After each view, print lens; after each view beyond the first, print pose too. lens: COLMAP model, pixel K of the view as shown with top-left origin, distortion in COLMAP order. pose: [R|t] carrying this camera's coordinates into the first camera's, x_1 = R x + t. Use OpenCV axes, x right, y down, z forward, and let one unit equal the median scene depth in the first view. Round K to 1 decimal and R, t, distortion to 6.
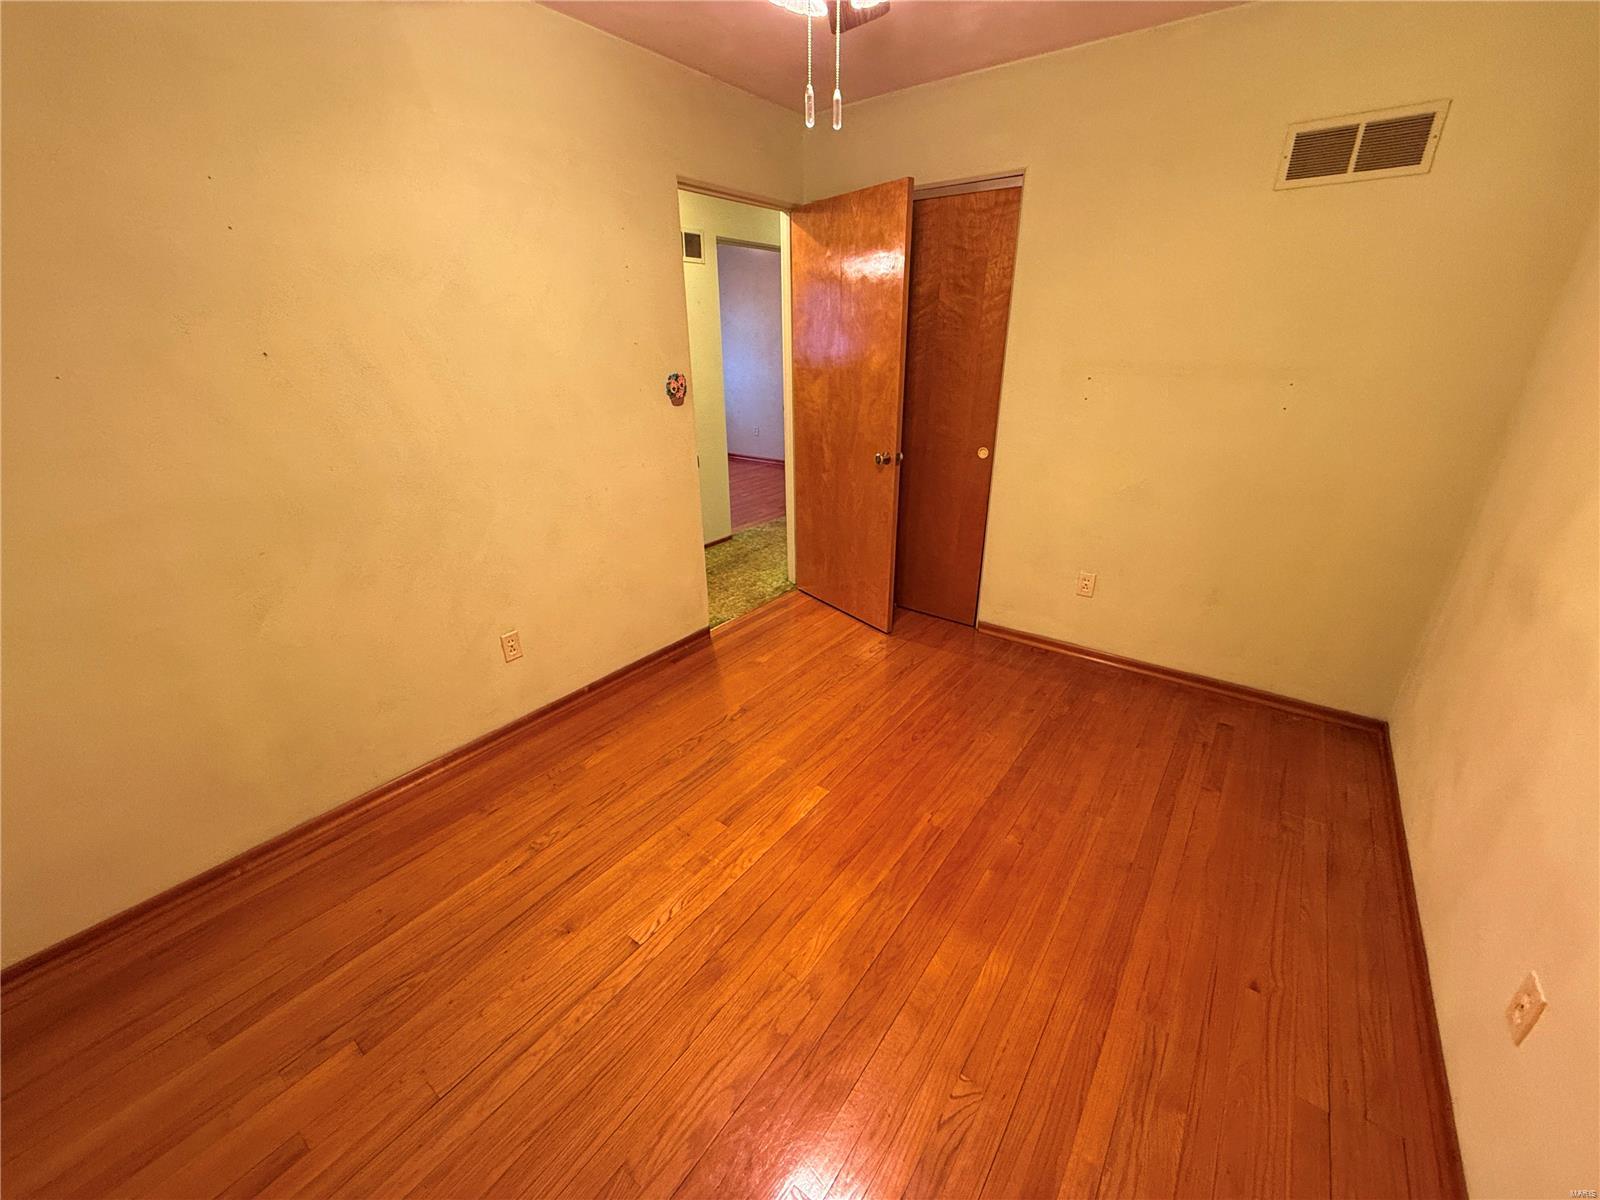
lens RADIAL K [[636.1, 0, 800.0], [0, 636.1, 600.0], [0, 0, 1]] dist [0.001880, 0.000636]
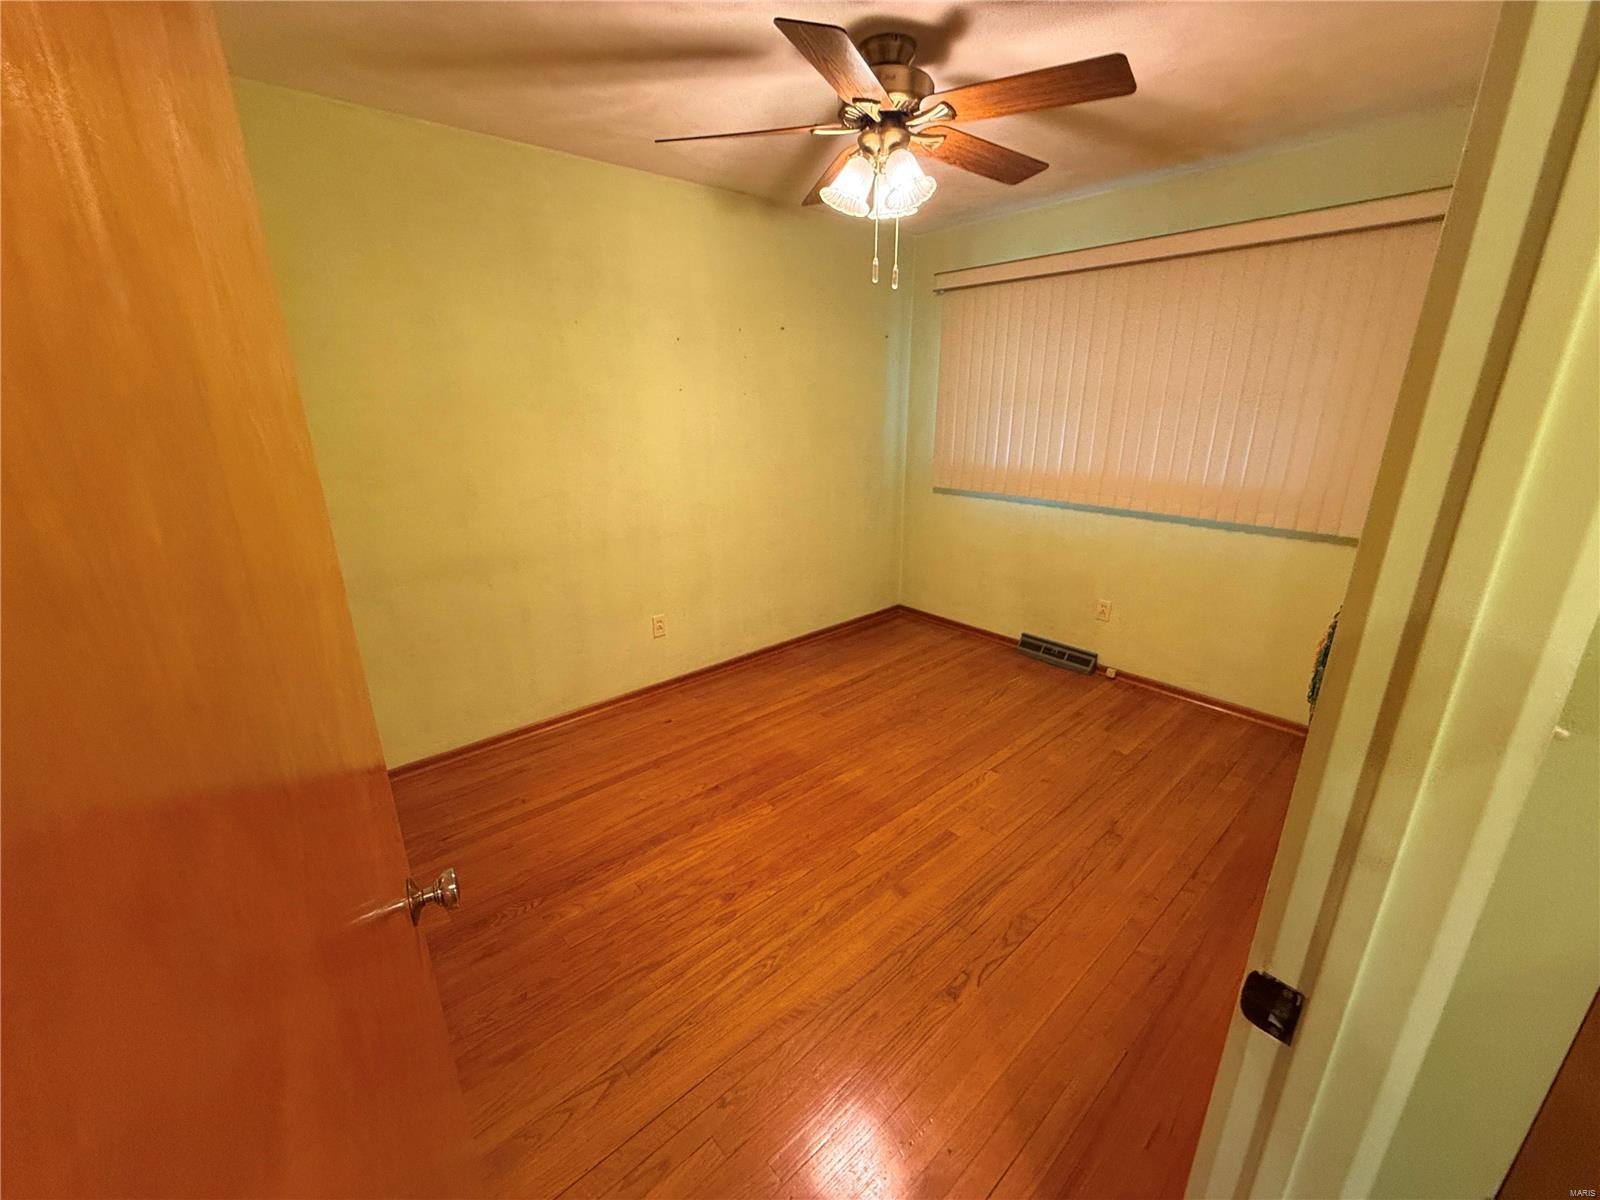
lens RADIAL K [[636.1, 0, 800.0], [0, 636.1, 600.0], [0, 0, 1]] dist [0.001880, 0.000636]
pose [[-0.979277, -0.043951, 0.197699, -0.060635], [0.095551, 0.760431, 0.642351, -0.686780], [-0.178568, 0.647930, -0.740473, 1.572755]]
